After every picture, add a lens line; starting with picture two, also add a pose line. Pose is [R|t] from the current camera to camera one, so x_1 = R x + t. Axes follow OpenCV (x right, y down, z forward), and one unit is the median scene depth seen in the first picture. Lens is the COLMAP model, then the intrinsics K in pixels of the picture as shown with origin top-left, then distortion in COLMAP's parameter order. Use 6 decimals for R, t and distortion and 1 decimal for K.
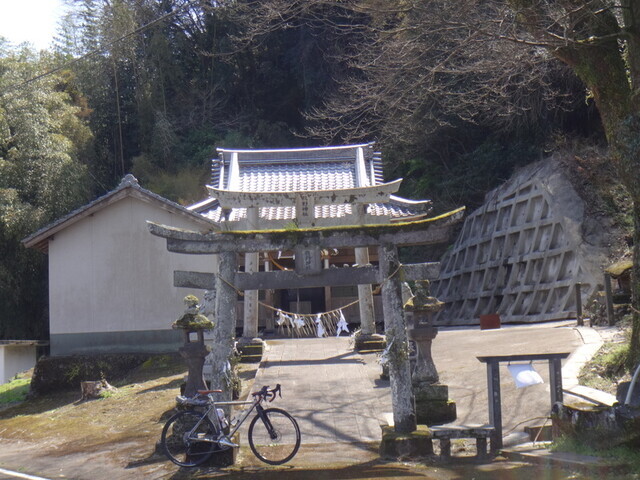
lens RADIAL K [[985.7, 0, 320.0], [0, 985.7, 240.0], [0, 0, 1]] dist [0.007113, -0.070878]
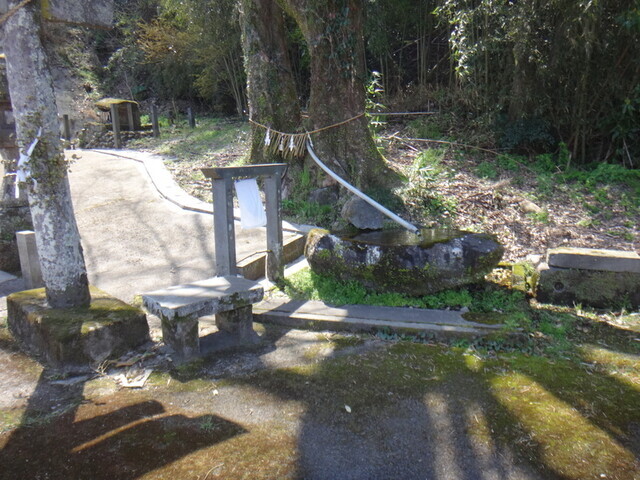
lens RADIAL K [[512.6, 0, 320.0], [0, 512.6, 240.0], [0, 0, 1]] dist [-0.035912, 0.003176]
pose [[0.658182, -0.099175, 0.746298, -0.029312], [-0.082269, 0.975875, 0.202239, 0.090670], [-0.748350, -0.194507, 0.634144, 0.723488]]
